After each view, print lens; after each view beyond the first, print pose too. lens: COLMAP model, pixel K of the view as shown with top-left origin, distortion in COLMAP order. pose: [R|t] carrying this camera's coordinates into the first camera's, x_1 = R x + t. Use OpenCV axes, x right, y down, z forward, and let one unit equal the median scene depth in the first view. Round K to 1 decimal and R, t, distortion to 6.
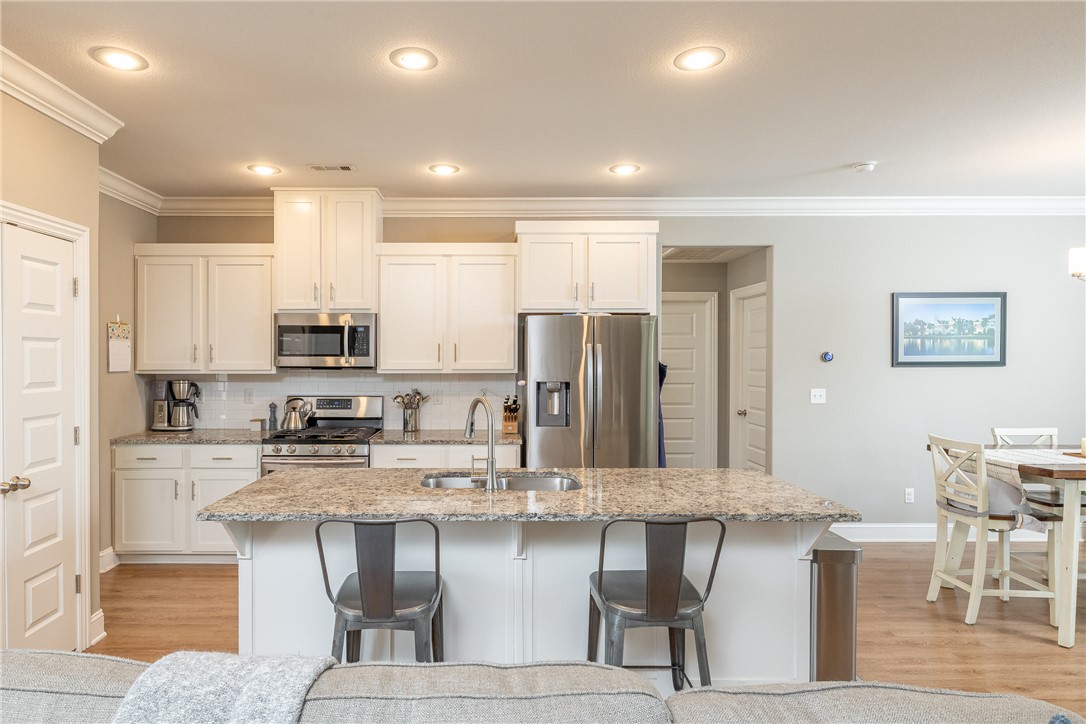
lens RADIAL K [[619.6, 0, 484.6], [0, 619.6, 358.8], [0, 0, 1]] dist [0.001478, -0.000091]
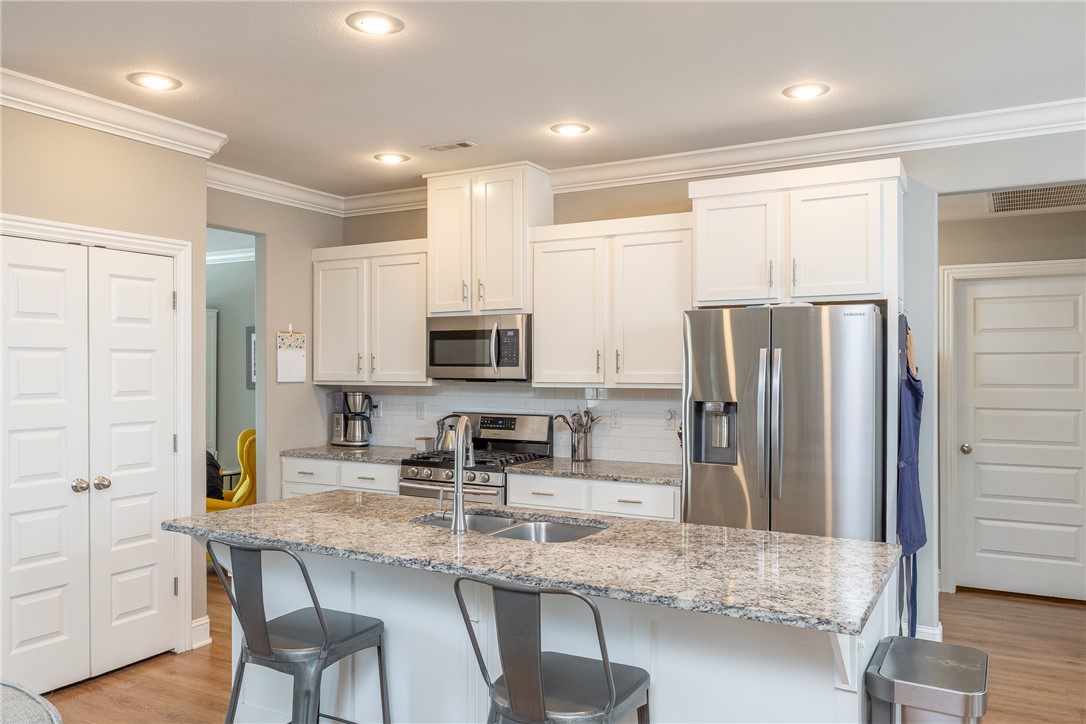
lens RADIAL K [[811.1, 0, 536.7], [0, 811.1, 362.7], [0, 0, 1]] dist [-0.002036, 0.002203]
pose [[0.873712, -0.002940, -0.486435, 0.358804], [-0.000565, 0.999975, -0.007059, -0.001165], [0.486443, 0.006443, 0.873688, 0.070433]]
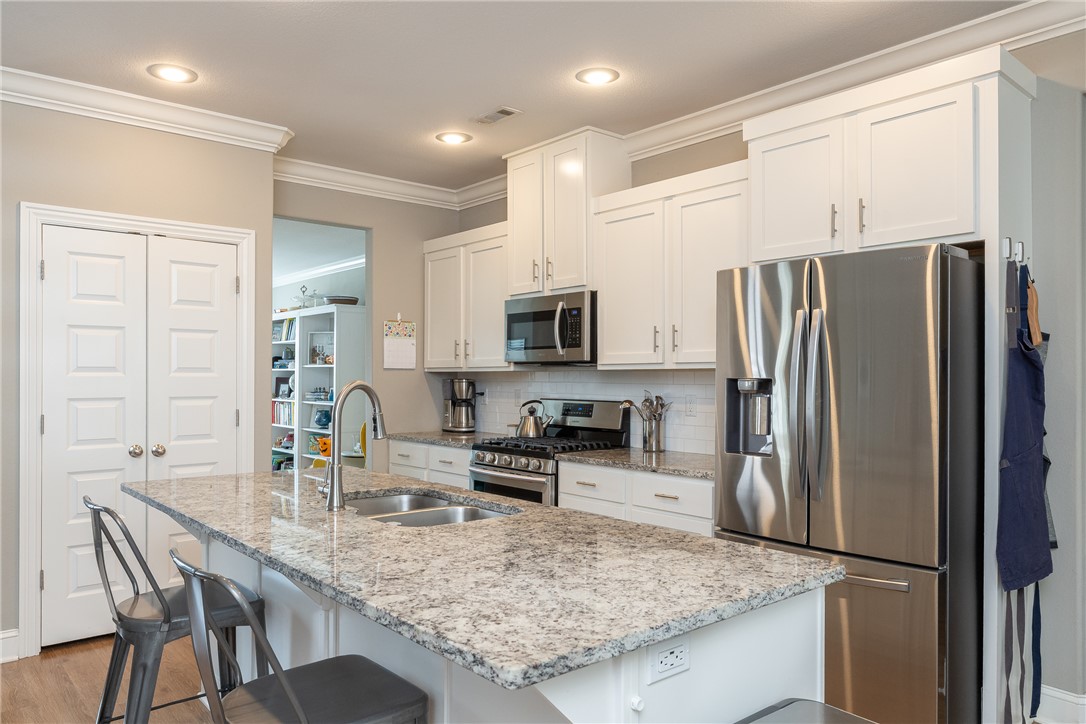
lens RADIAL K [[753.4, 0, 535.1], [0, 753.4, 369.6], [0, 0, 1]] dist [-0.002925, 0.003105]
pose [[0.651585, -0.007010, -0.758543, 0.483358], [-0.002061, 0.999937, -0.011010, 0.034275], [0.758573, 0.008737, 0.651529, 0.350567]]
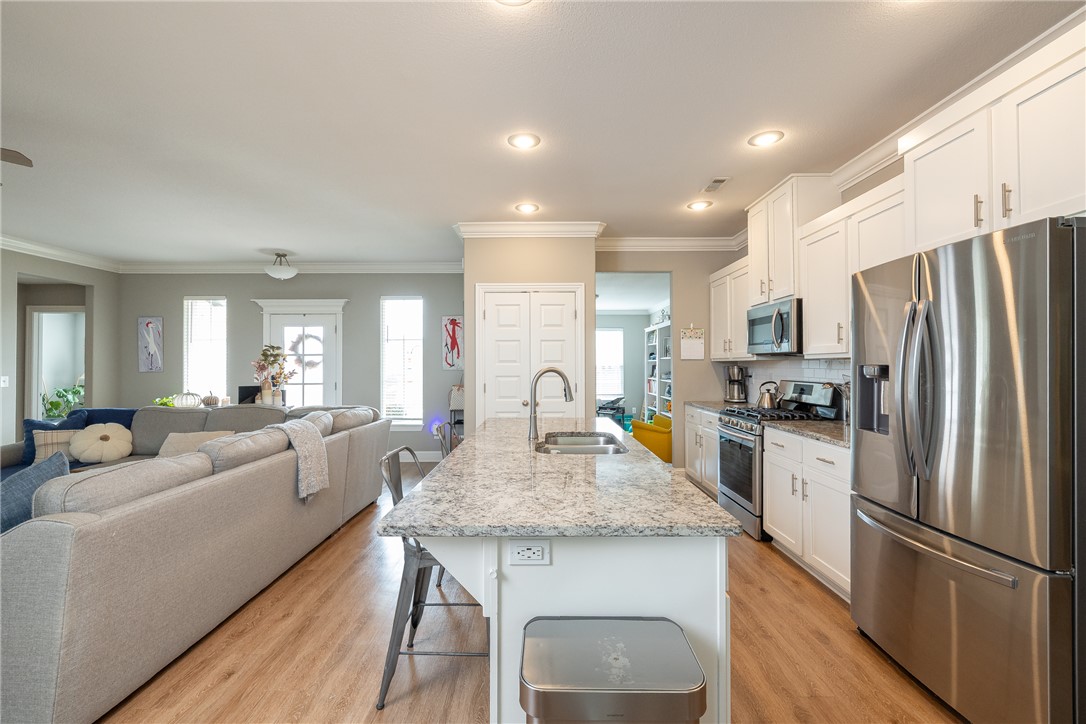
lens RADIAL K [[459.8, 0, 541.9], [0, 459.8, 359.8], [0, 0, 1]] dist [0.001253, 0.000487]
pose [[0.010469, -0.011656, -0.999877, 0.563707], [0.000420, 0.999932, -0.011652, 0.034149], [0.999945, -0.000298, 0.010473, 0.586973]]
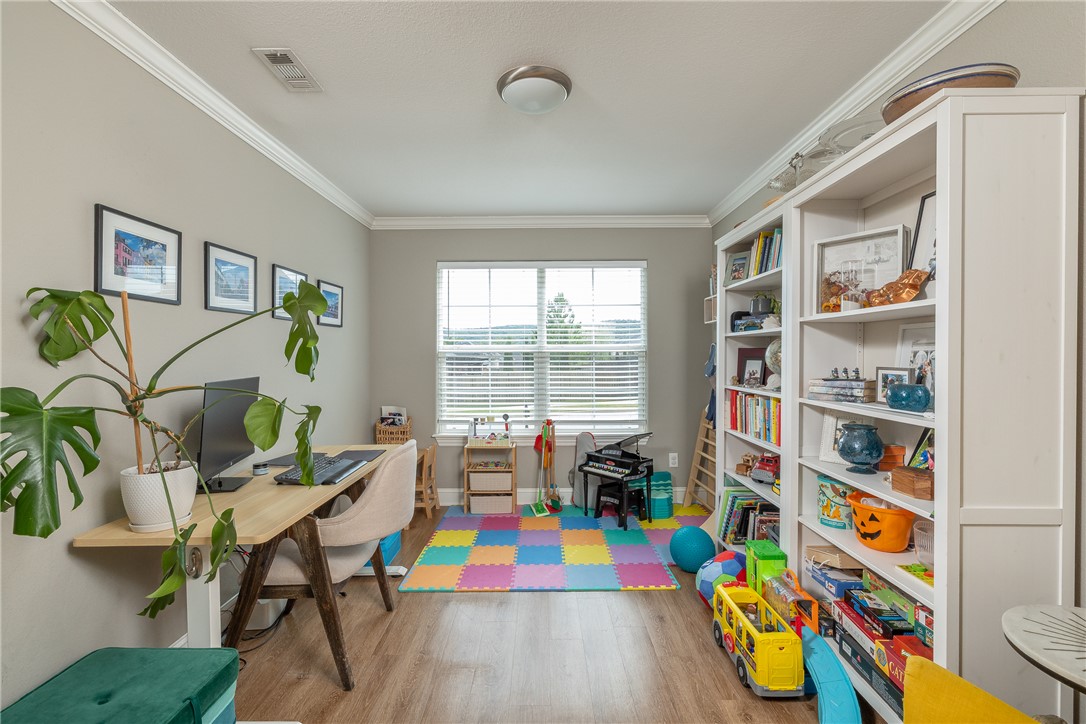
lens RADIAL K [[491.6, 0, 541.5], [0, 491.6, 358.1], [0, 0, 1]] dist [-0.000548, -0.000057]
pose [[0.003176, 0.004125, -0.999986, -0.603042], [0.000947, 0.999991, 0.004128, 0.044348], [0.999995, -0.000960, 0.003172, 0.777968]]
